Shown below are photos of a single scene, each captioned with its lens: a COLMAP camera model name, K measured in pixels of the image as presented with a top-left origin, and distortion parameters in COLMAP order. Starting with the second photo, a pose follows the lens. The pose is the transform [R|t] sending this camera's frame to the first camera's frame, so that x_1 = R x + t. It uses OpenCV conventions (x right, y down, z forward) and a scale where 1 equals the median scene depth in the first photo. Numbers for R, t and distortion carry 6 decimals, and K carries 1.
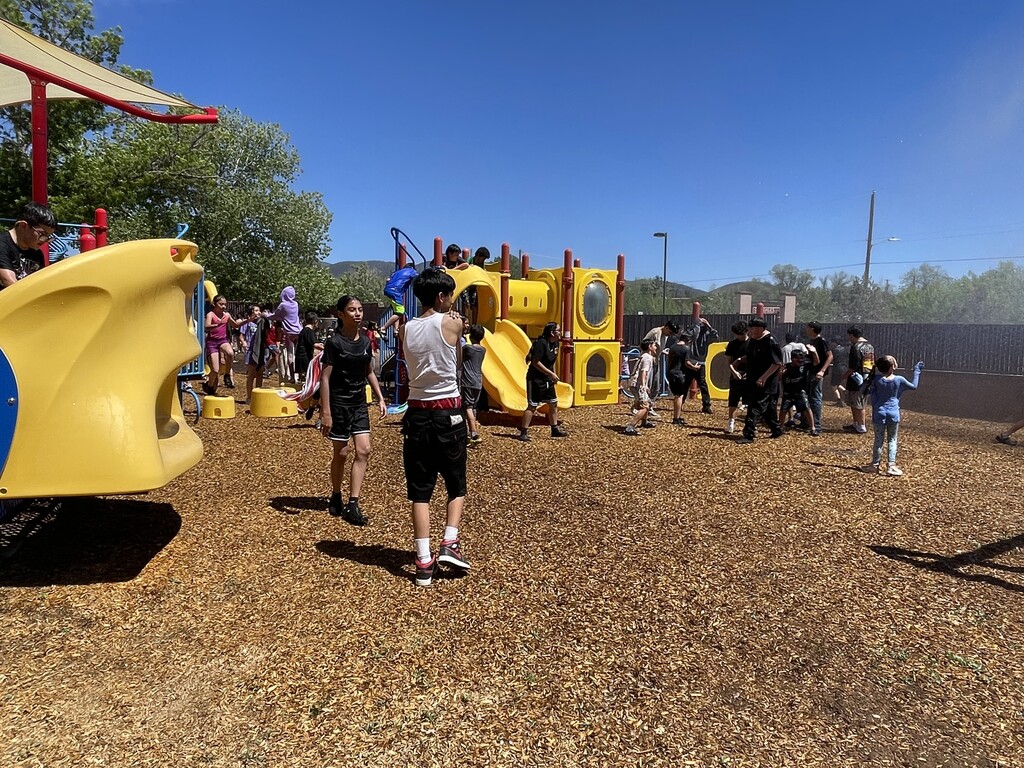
lens RADIAL K [[738.5, 0, 512.0], [0, 738.5, 384.0], [0, 0, 1]] dist [0.019574, -0.047506]
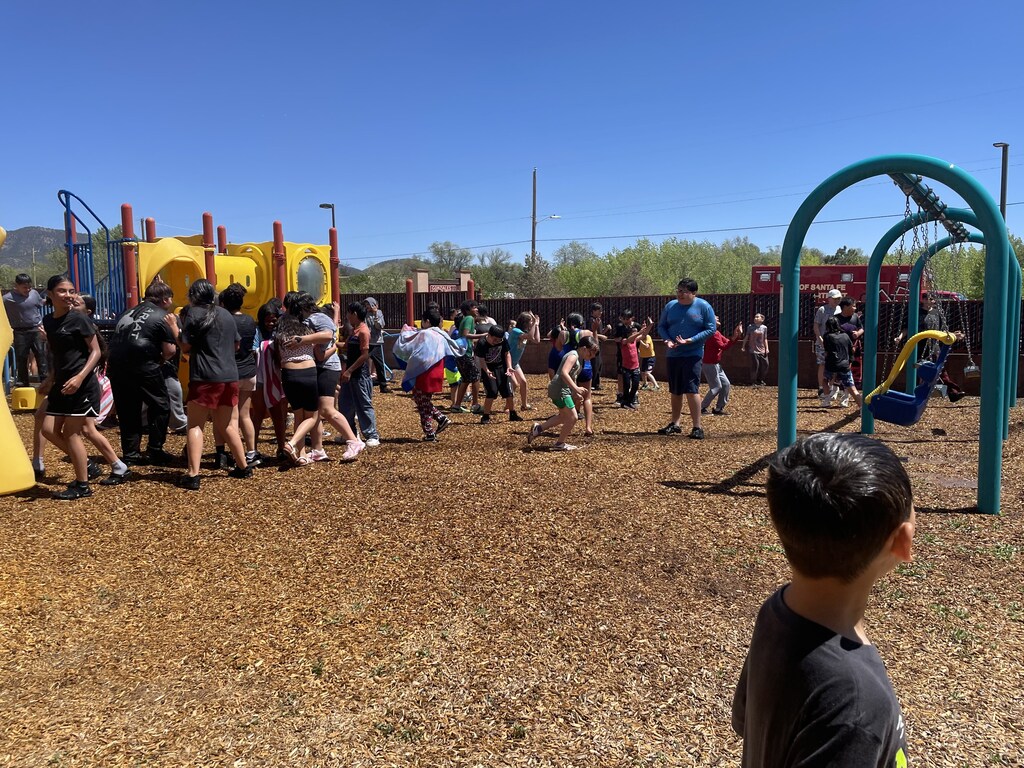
lens RADIAL K [[829.1, 0, 512.0], [0, 829.1, 384.0], [0, 0, 1]] dist [0.073787, -0.106274]
pose [[0.904213, -0.065218, 0.422072, -0.104133], [0.060580, 0.997865, 0.024409, 0.007029], [-0.422763, 0.003498, 0.906234, -0.035634]]
